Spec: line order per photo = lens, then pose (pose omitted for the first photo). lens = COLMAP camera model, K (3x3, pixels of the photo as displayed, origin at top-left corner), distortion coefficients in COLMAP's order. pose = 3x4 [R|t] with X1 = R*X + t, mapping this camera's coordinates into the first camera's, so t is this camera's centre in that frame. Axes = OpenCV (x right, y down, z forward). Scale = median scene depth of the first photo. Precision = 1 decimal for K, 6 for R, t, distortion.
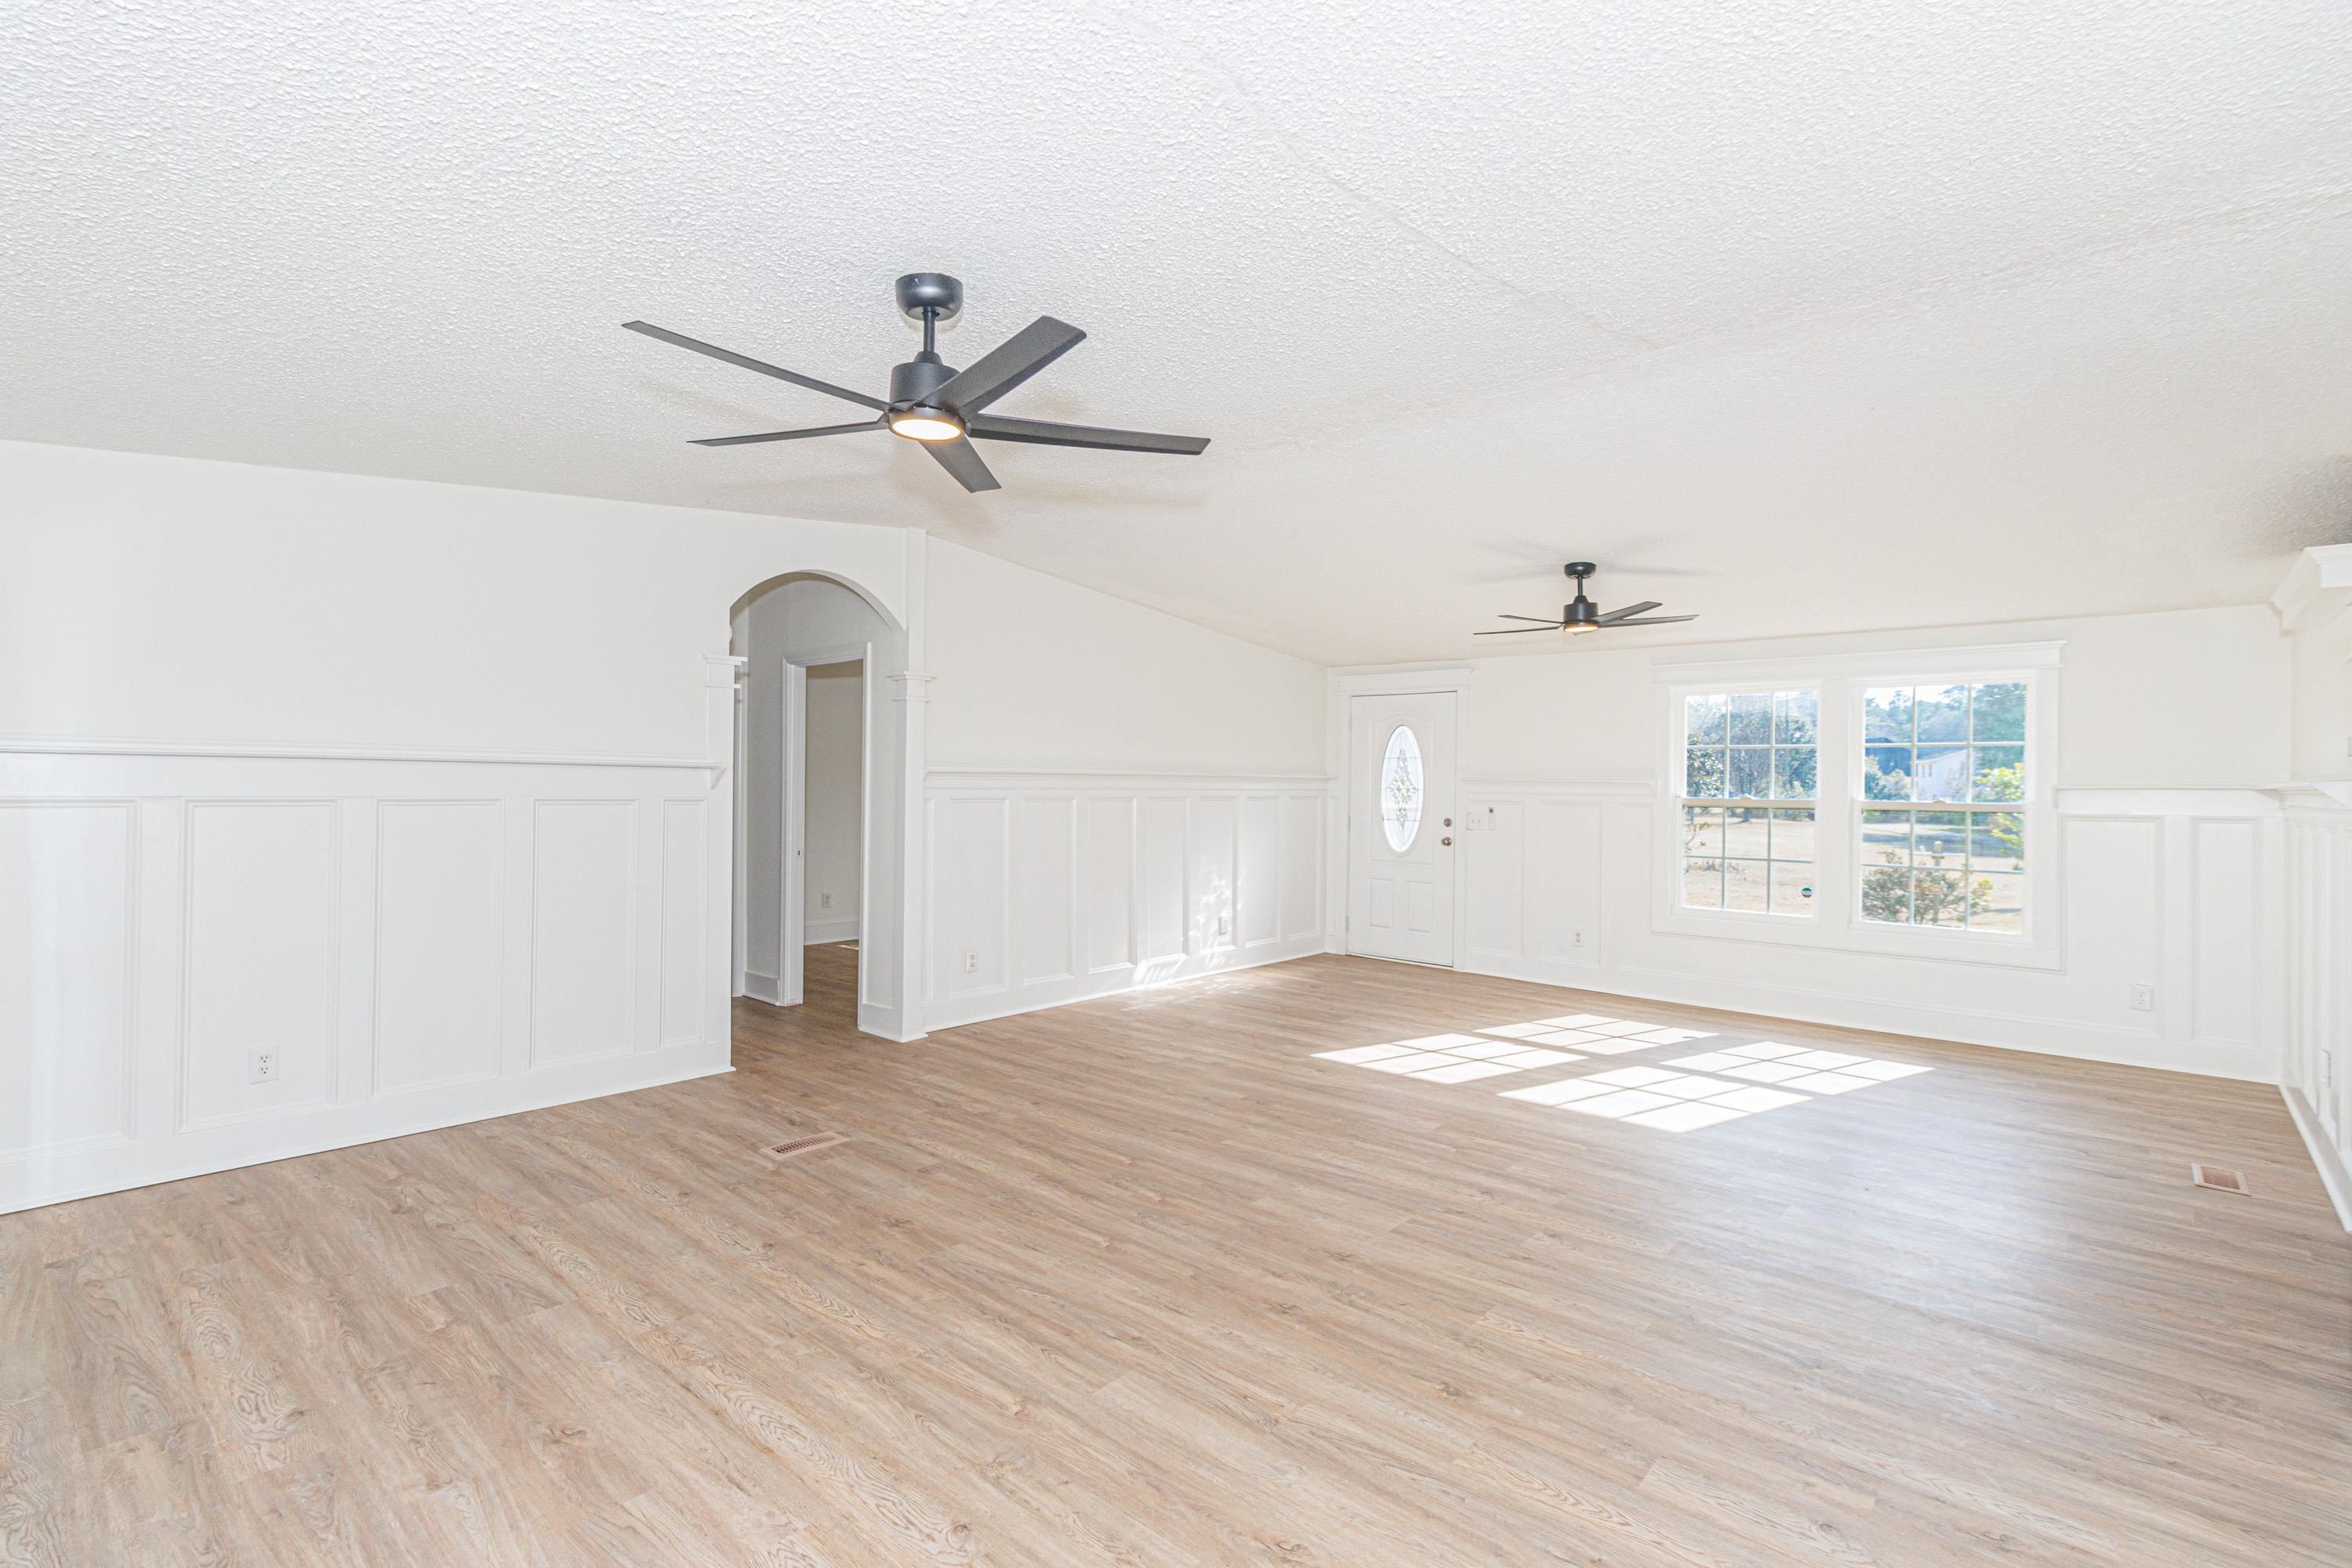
lens RADIAL K [[1088.8, 0, 1183.5], [0, 1088.8, 801.8], [0, 0, 1]] dist [0.006334, 0.001893]
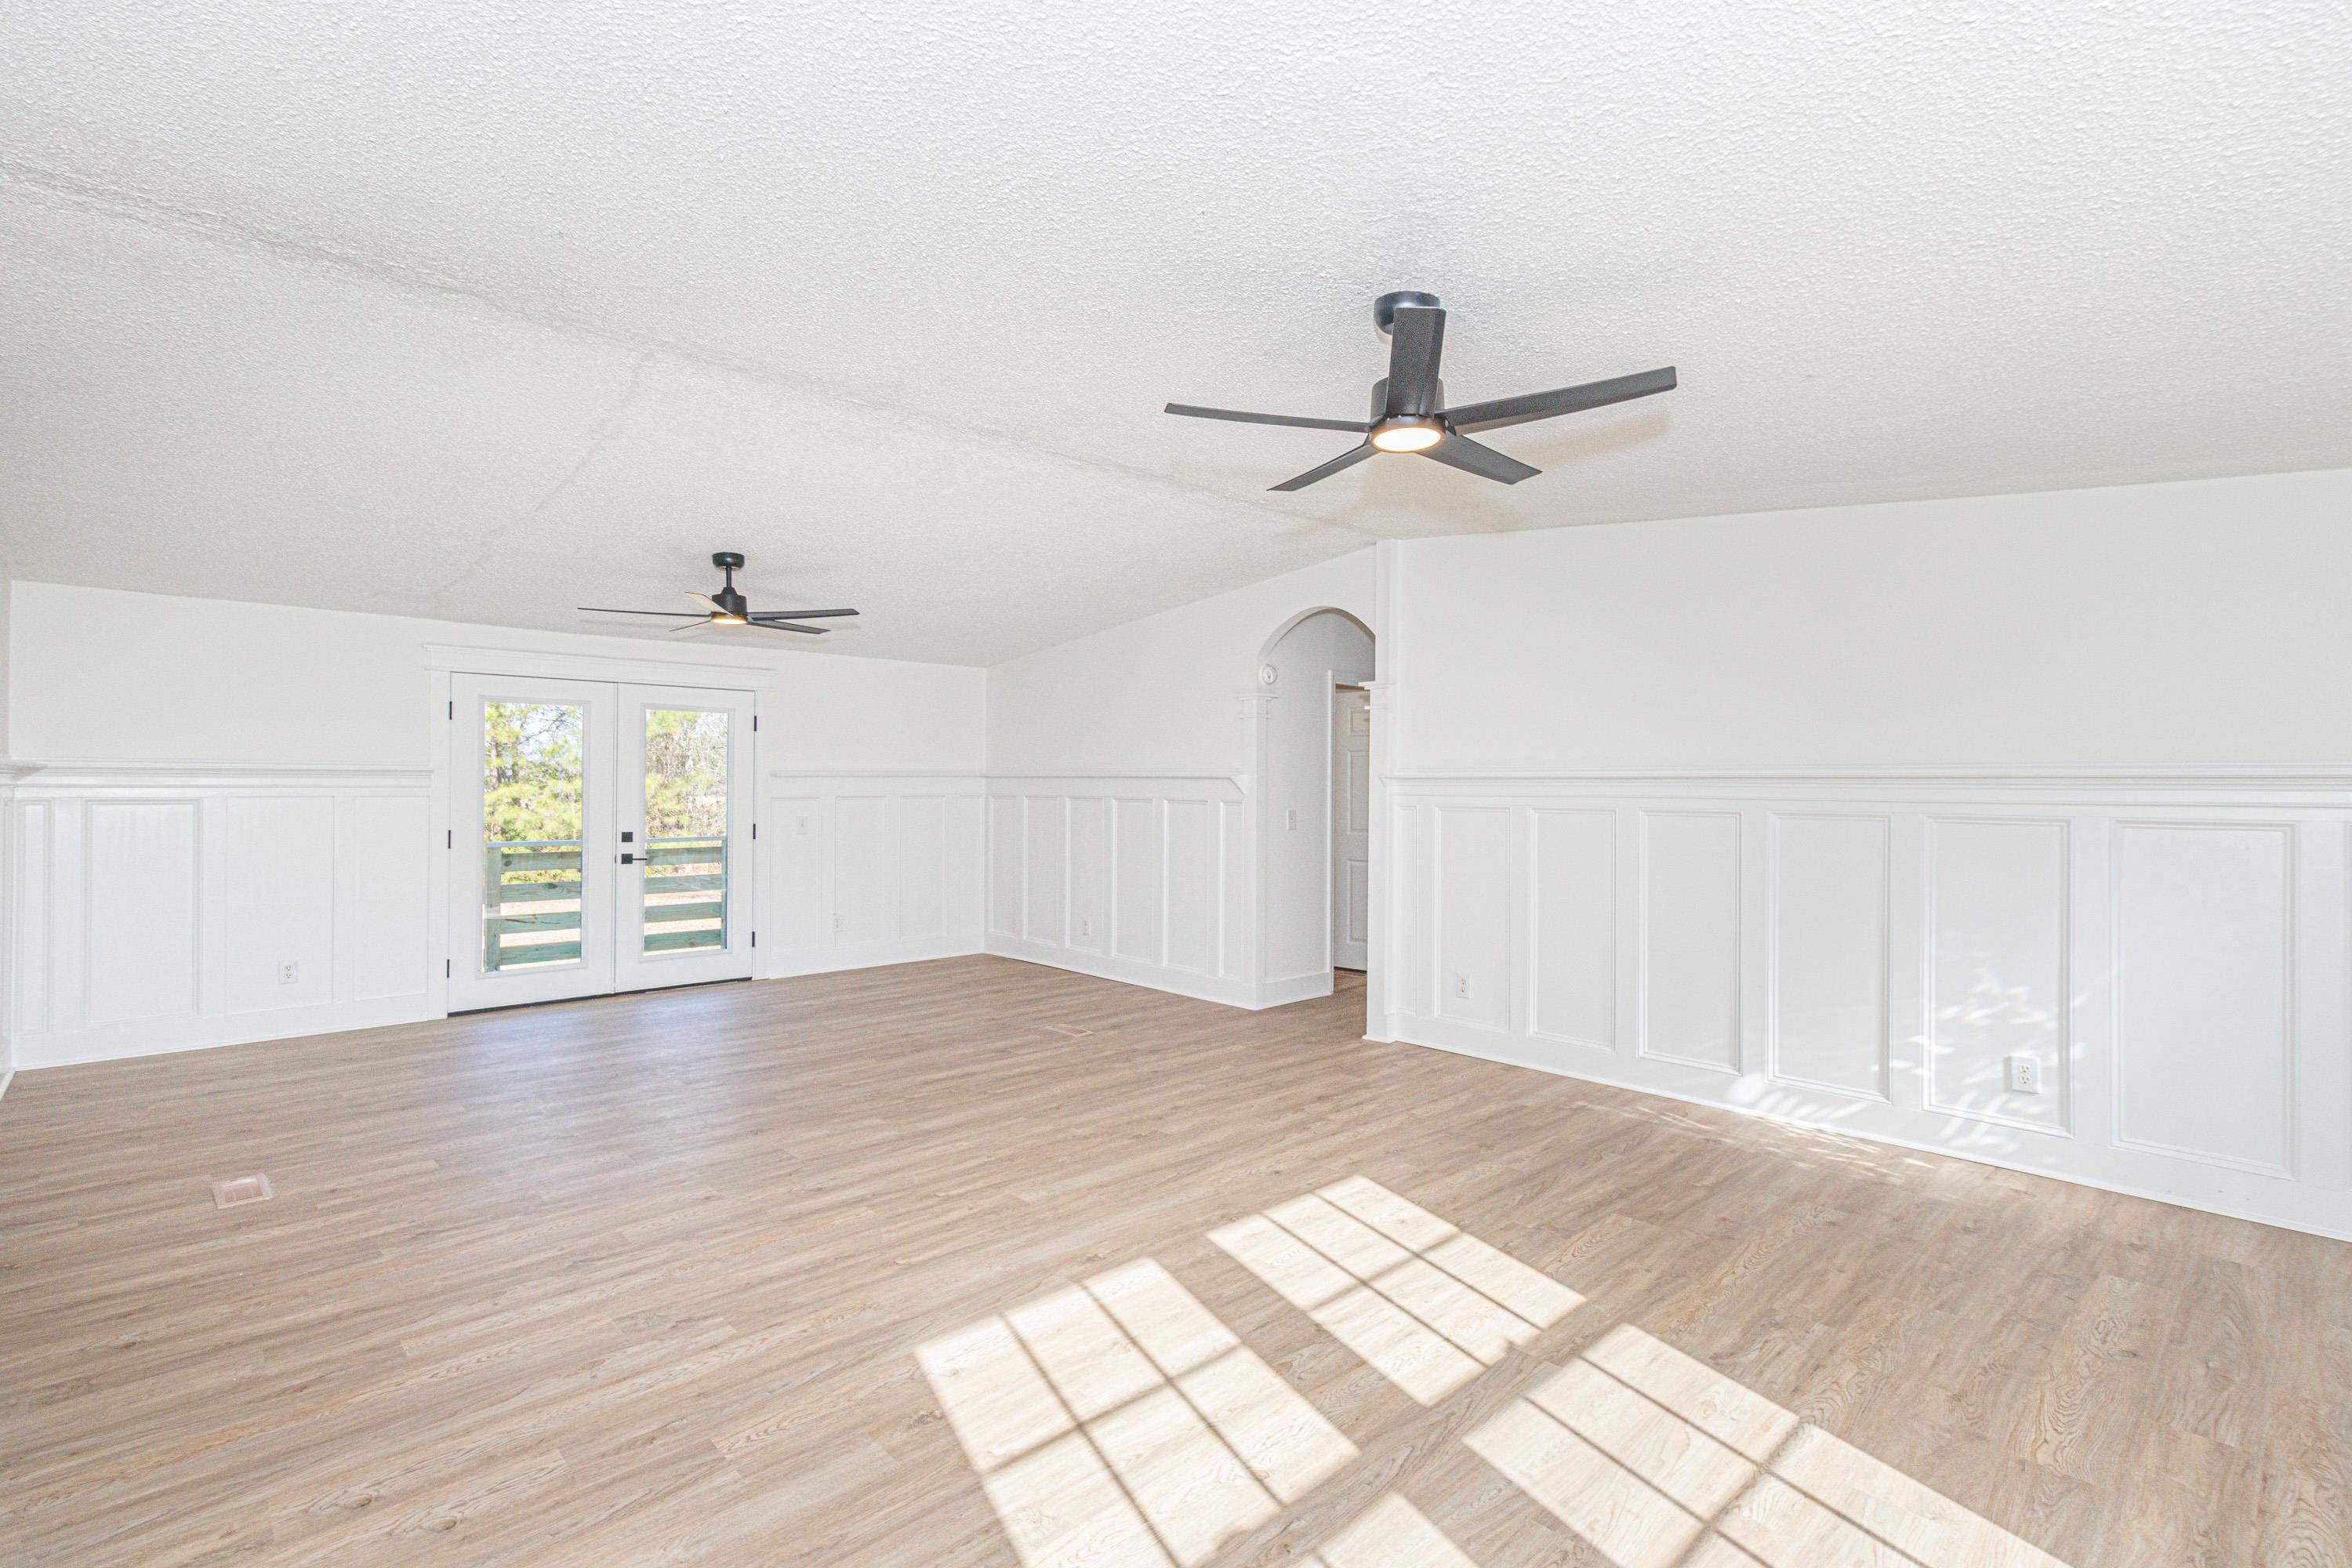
lens RADIAL K [[1088.8, 0, 1166.9], [0, 1088.8, 791.9], [0, 0, 1]] dist [0.006334, 0.001893]
pose [[-0.109772, -0.006228, -0.993937, 1.079516], [-0.025291, 0.999674, -0.003470, -0.011479], [0.993635, 0.024756, -0.109894, 1.230796]]
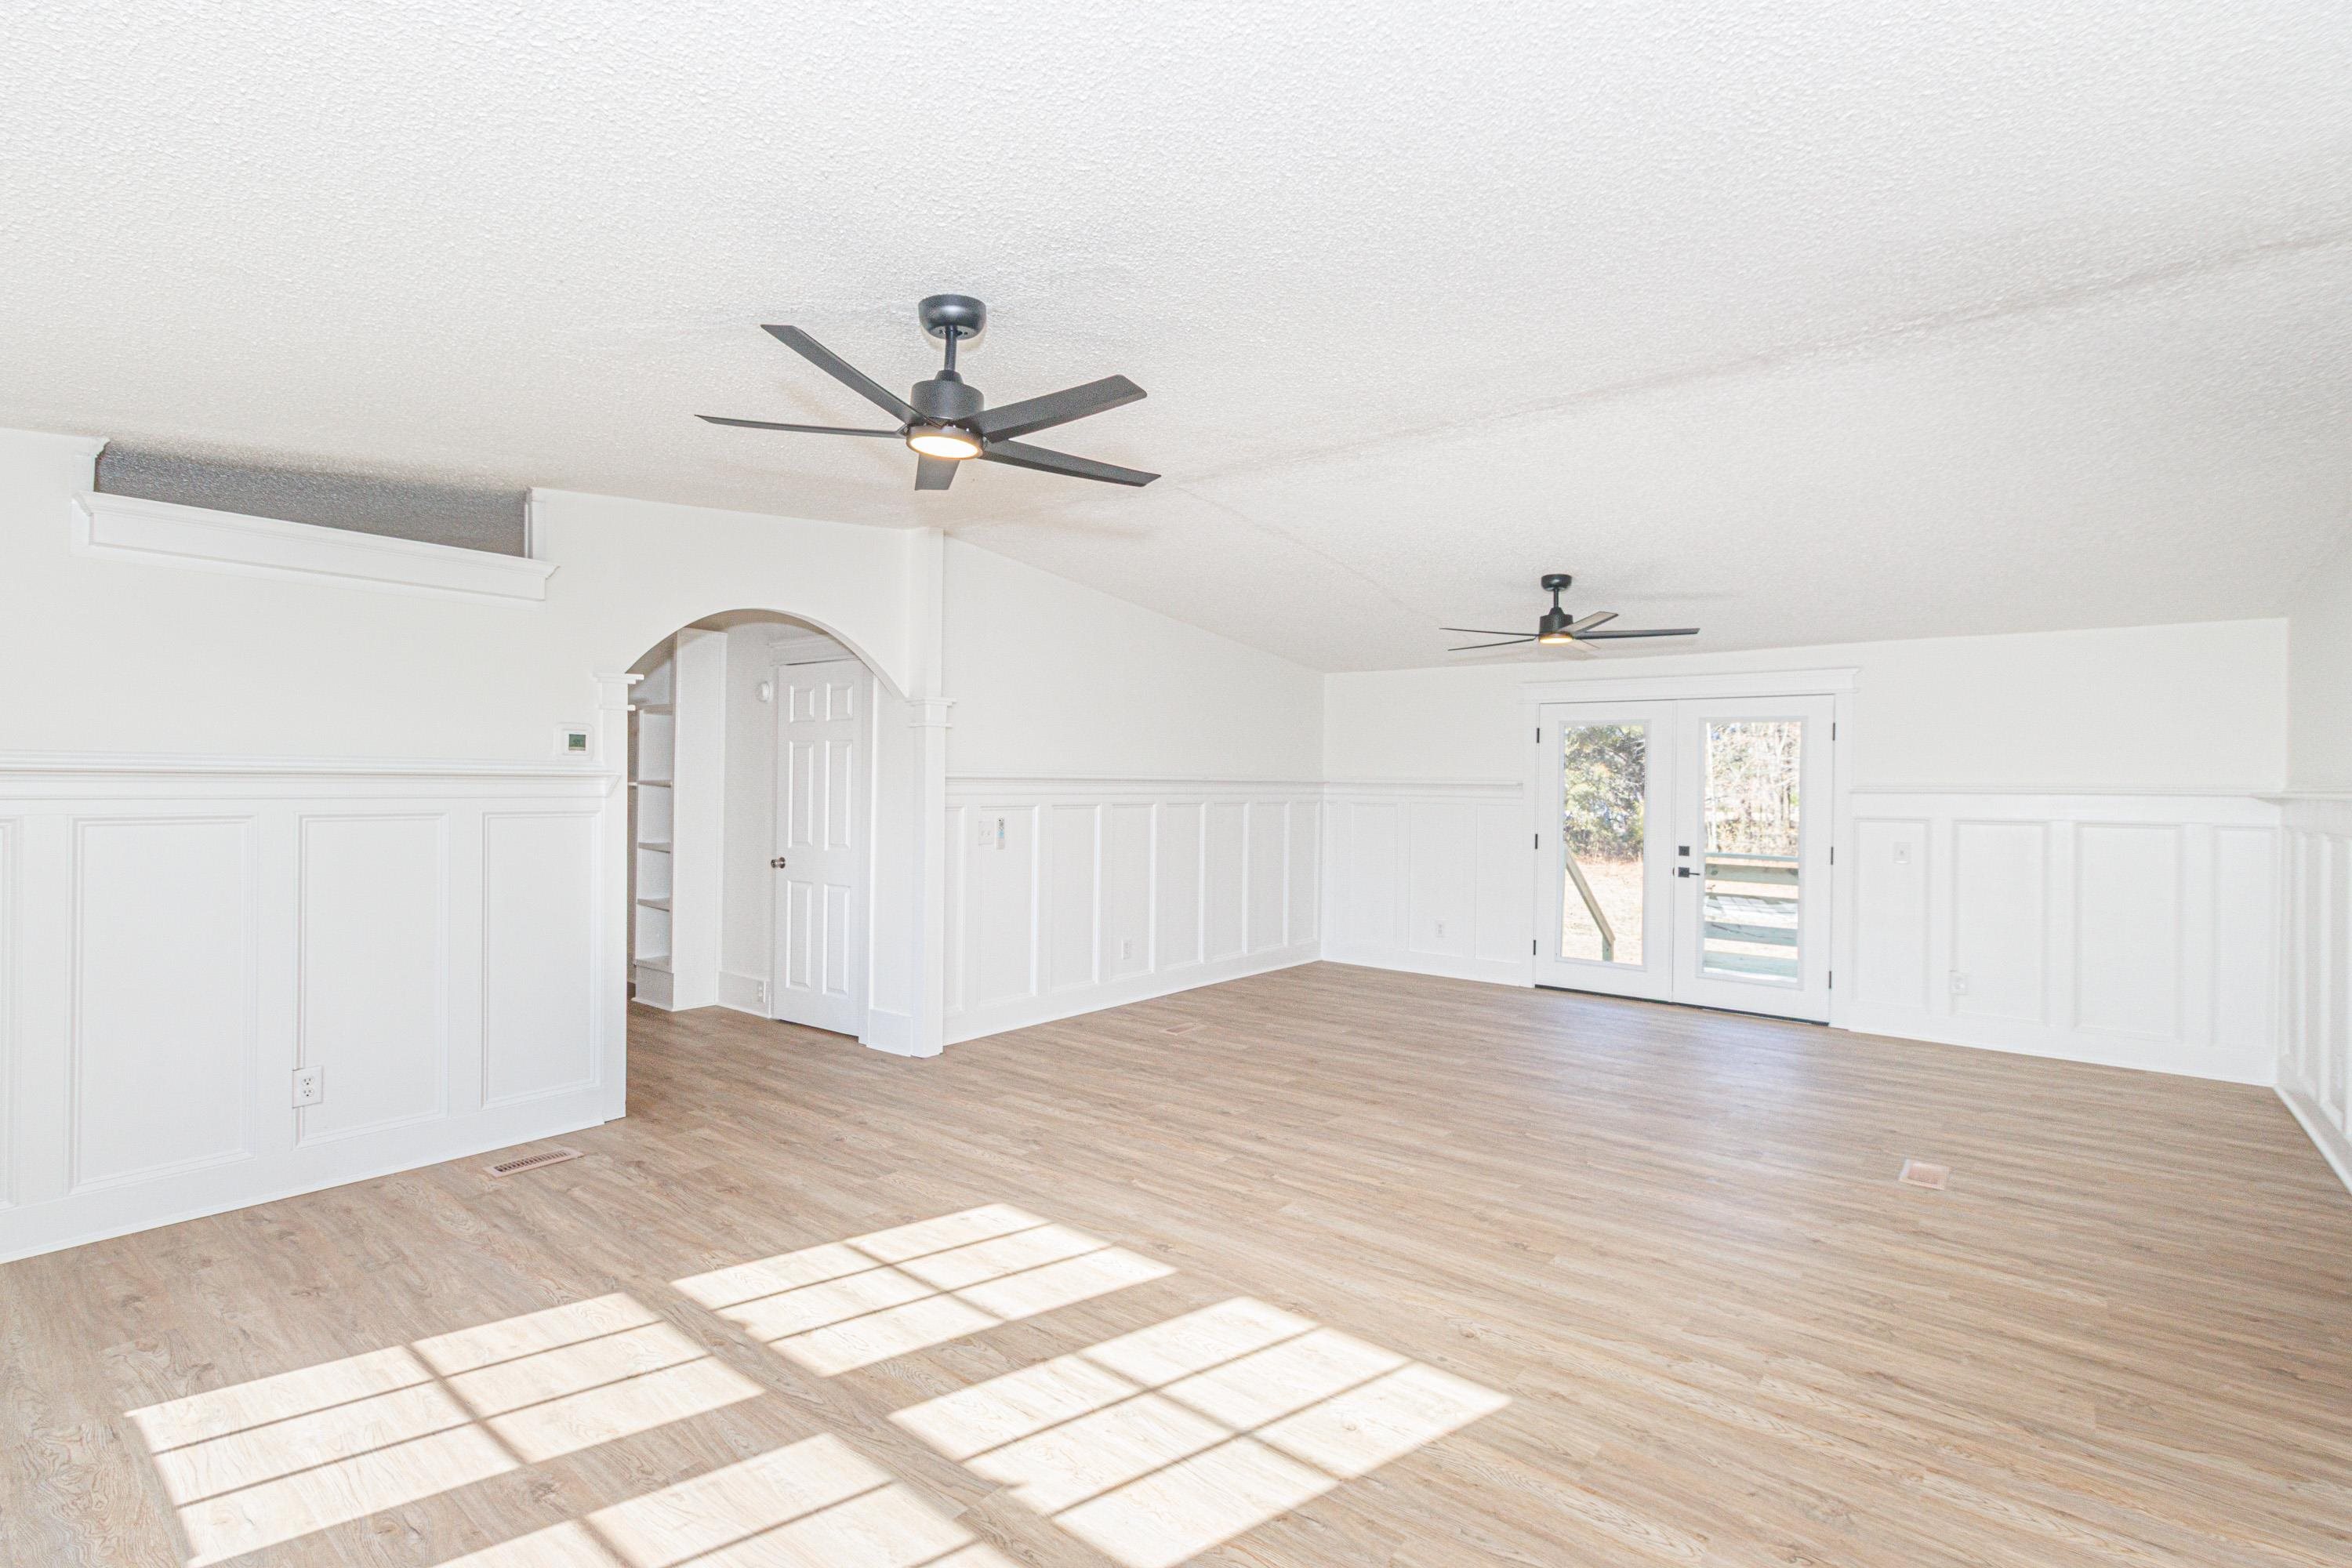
lens RADIAL K [[1088.8, 0, 1166.8], [0, 1088.8, 764.3], [0, 0, 1]] dist [0.006334, 0.001893]
pose [[-0.999280, -0.027536, -0.026120, 0.365771], [-0.027613, 0.999615, 0.002626, -0.042707], [0.026037, 0.003346, -0.999655, 1.892205]]
